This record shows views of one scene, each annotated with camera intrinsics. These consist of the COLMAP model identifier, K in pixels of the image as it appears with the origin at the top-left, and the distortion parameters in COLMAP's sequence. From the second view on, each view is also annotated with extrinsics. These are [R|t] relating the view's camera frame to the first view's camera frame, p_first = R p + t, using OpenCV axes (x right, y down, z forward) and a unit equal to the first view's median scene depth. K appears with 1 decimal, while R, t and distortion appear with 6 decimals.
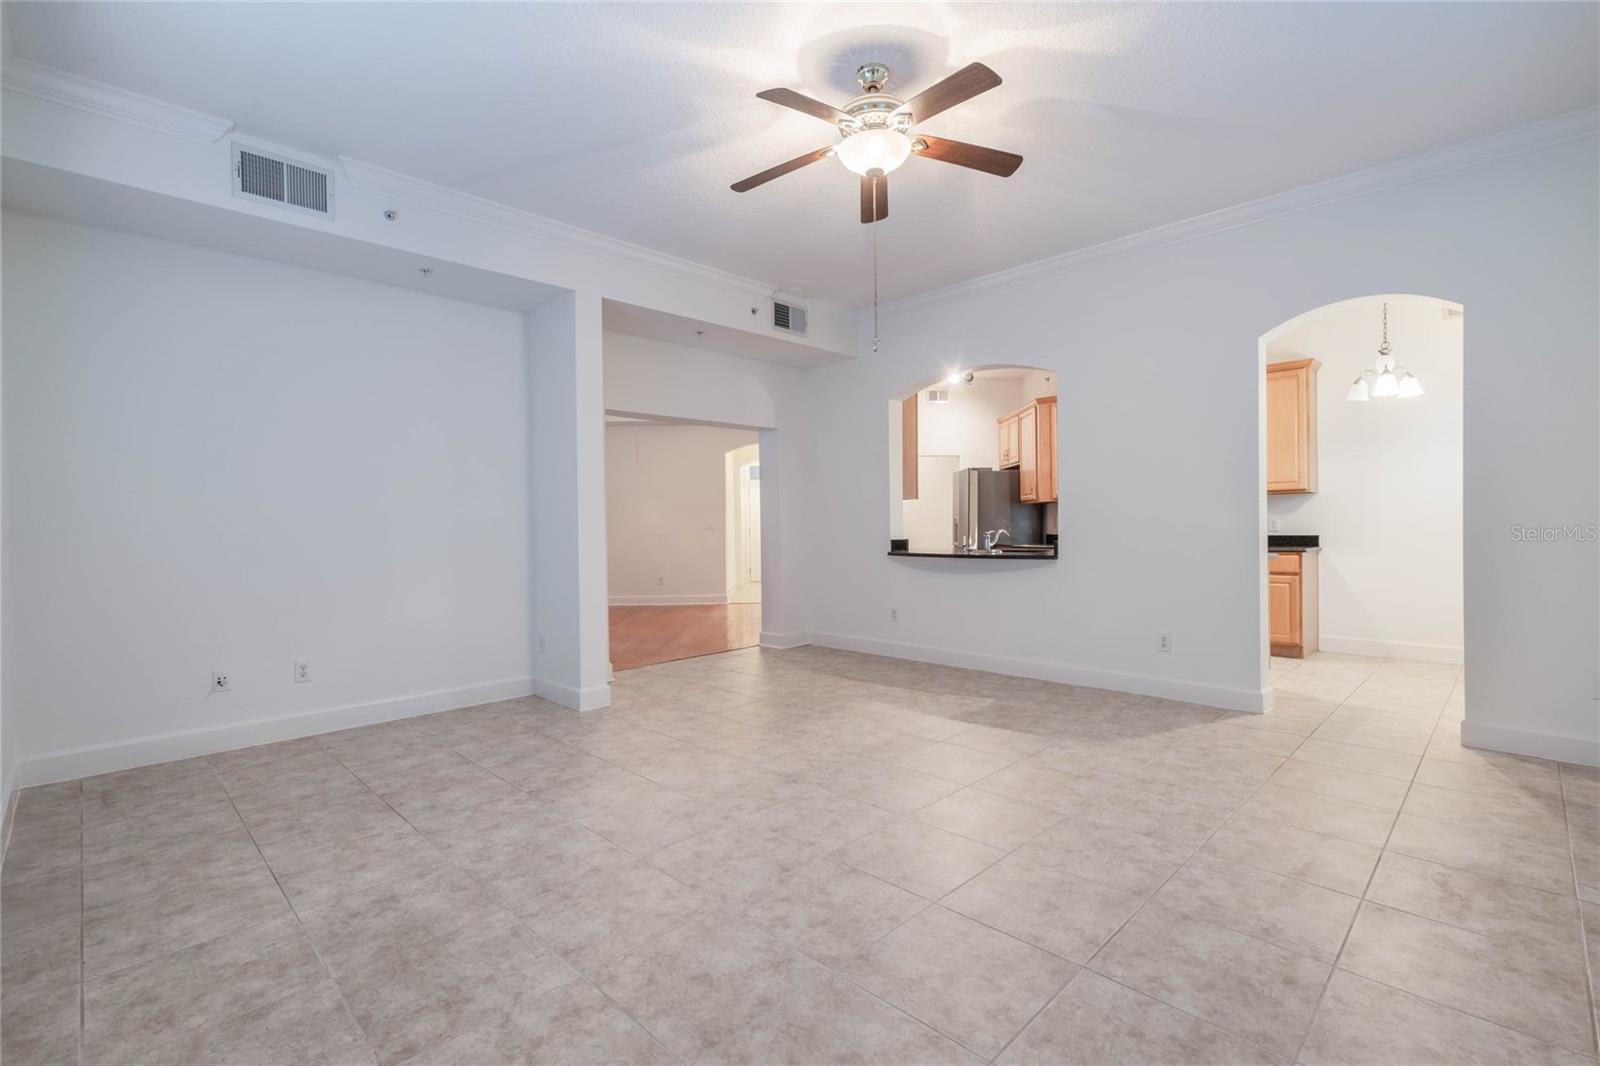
lens RADIAL K [[730.7, 0, 798.0], [0, 730.7, 529.9], [0, 0, 1]] dist [0.001269, 0.000505]
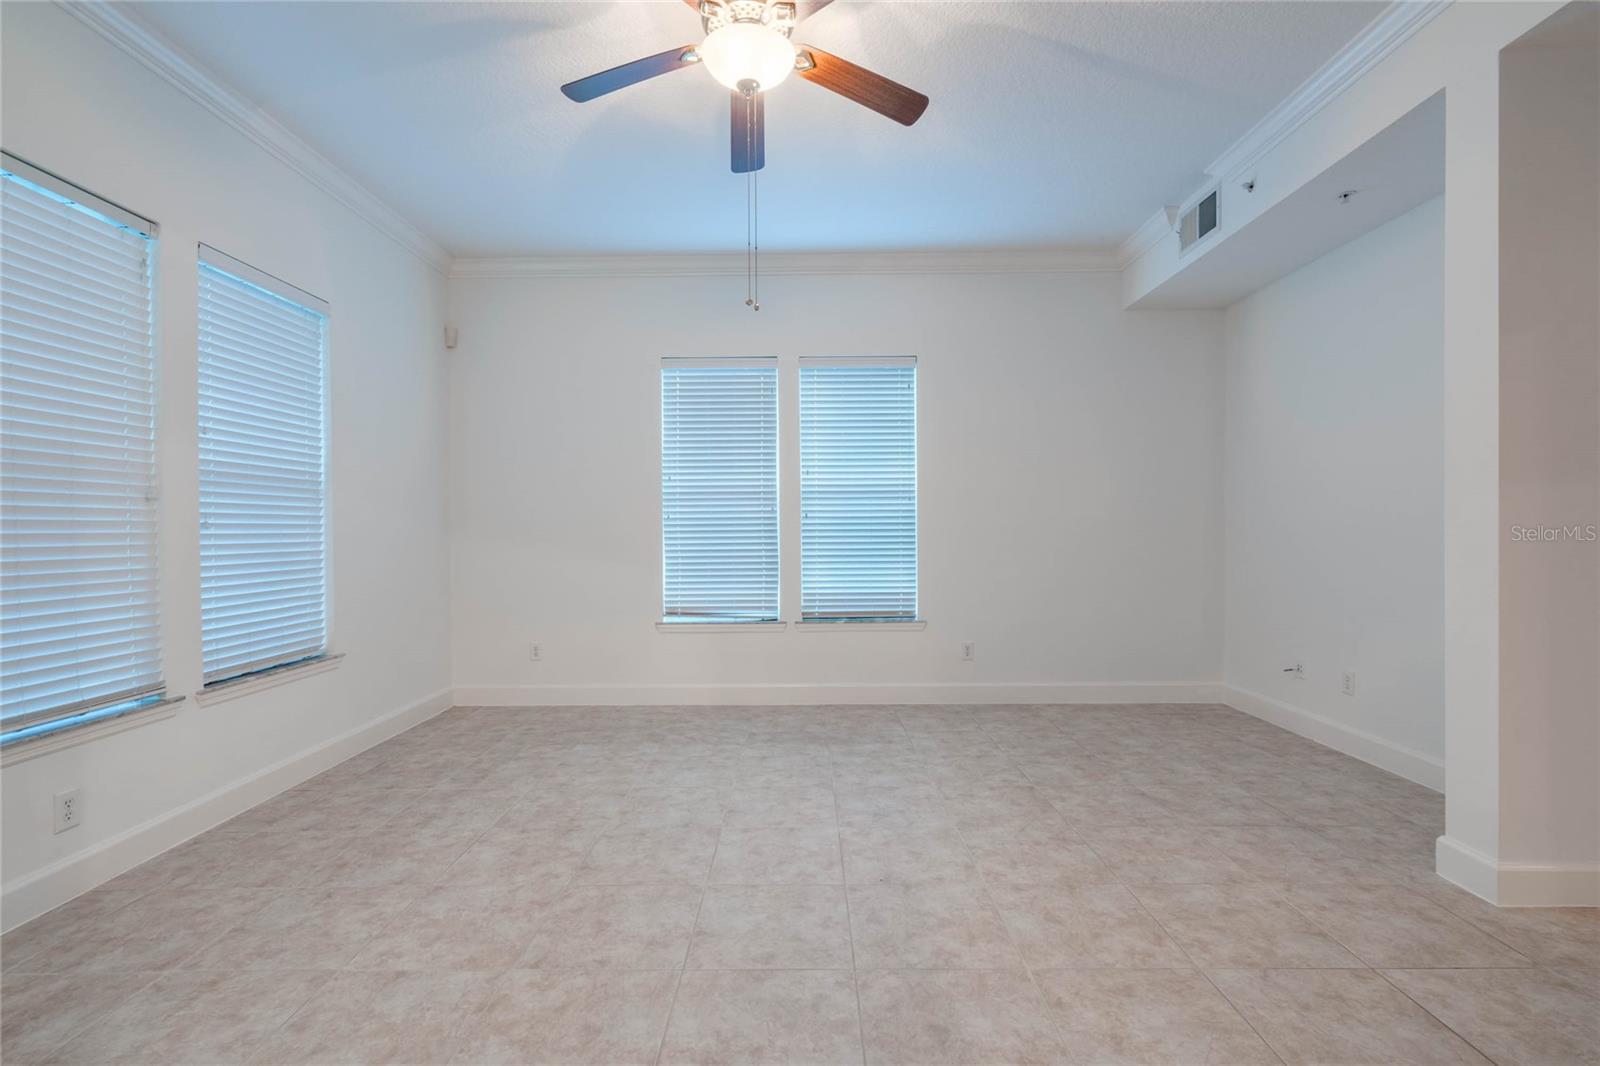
lens RADIAL K [[730.7, 0, 799.7], [0, 730.7, 531.0], [0, 0, 1]] dist [0.001269, 0.000505]
pose [[-0.714233, 0.017595, -0.699687, 0.593716], [0.010624, 0.999841, 0.014298, -0.023089], [0.699827, 0.002779, -0.714307, 1.531265]]
